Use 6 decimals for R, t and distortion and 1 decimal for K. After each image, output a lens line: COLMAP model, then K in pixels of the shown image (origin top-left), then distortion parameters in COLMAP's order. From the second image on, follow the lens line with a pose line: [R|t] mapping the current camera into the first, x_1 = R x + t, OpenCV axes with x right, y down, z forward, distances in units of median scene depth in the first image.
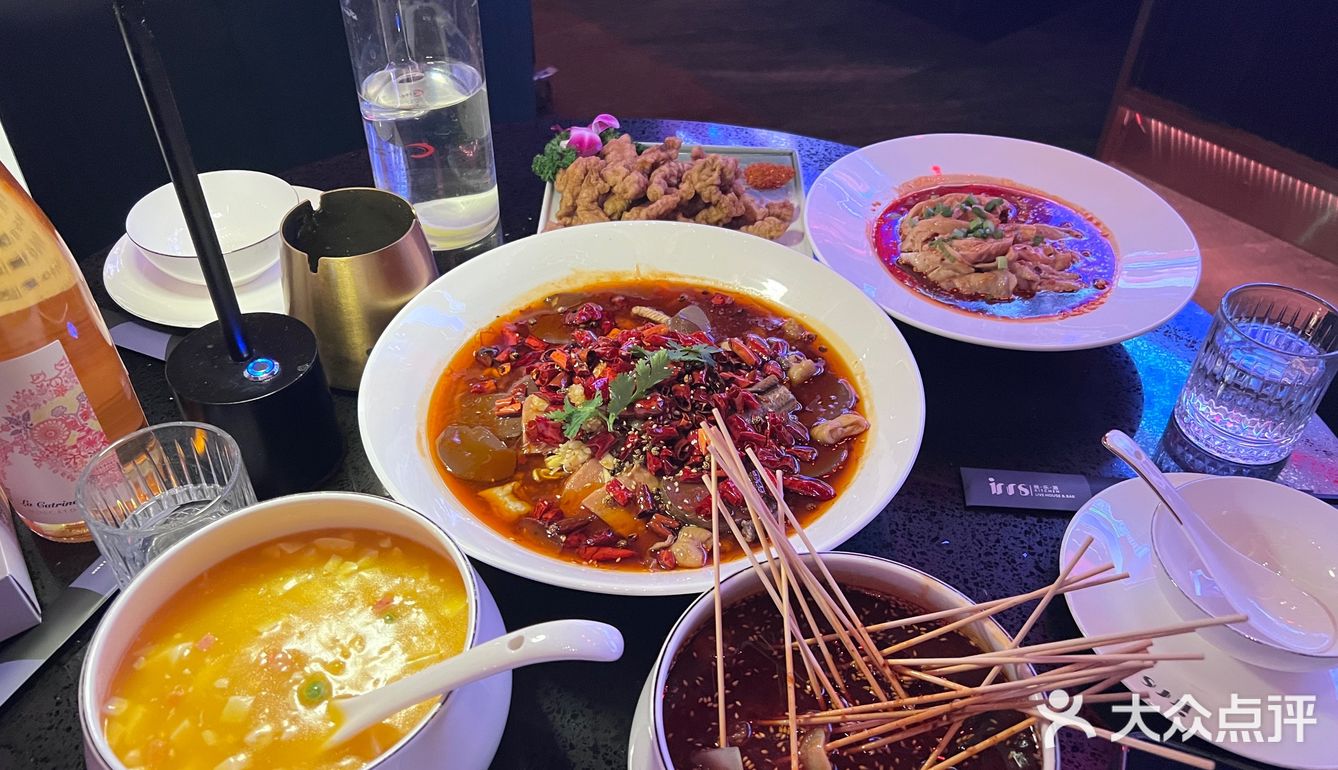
lens RADIAL K [[1057.0, 0, 669.0], [0, 1057.0, 385.0], [0, 0, 1]] dist [0.046673, -0.002351]
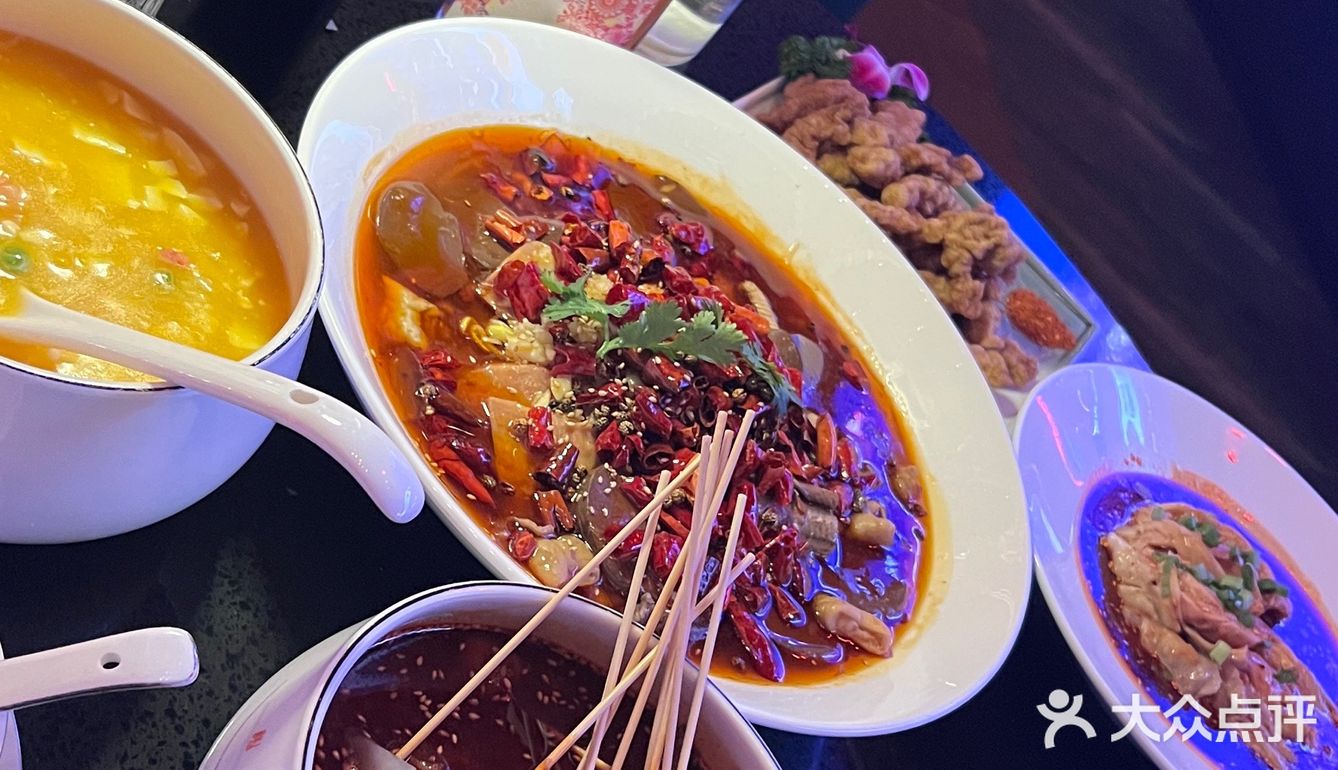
lens RADIAL K [[1845.7, 0, 674.5], [0, 1845.7, 385.1], [0, 0, 1]] dist [0.056896, -0.027225]
pose [[0.702574, 0.708437, -0.067132, 0.059765], [-0.711114, 0.695427, -0.103428, 0.129775], [-0.026587, 0.120404, 0.992369, -0.092738]]
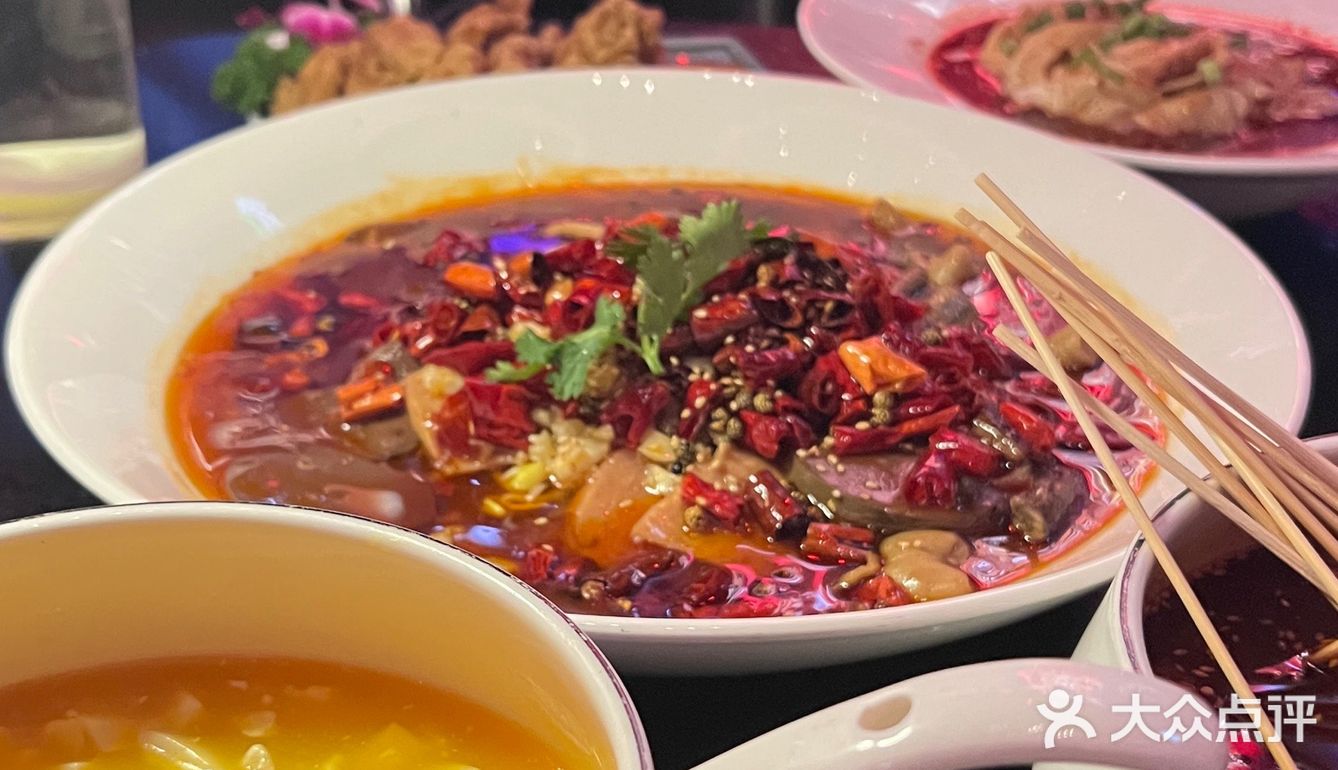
lens RADIAL K [[1845.7, 0, 674.5], [0, 1845.7, 385.1], [0, 0, 1]] dist [0.056896, -0.027225]
pose [[0.951777, -0.130639, 0.277586, -0.242756], [0.189616, 0.961788, -0.197507, 0.187086], [-0.241176, 0.240618, 0.940179, 0.270518]]
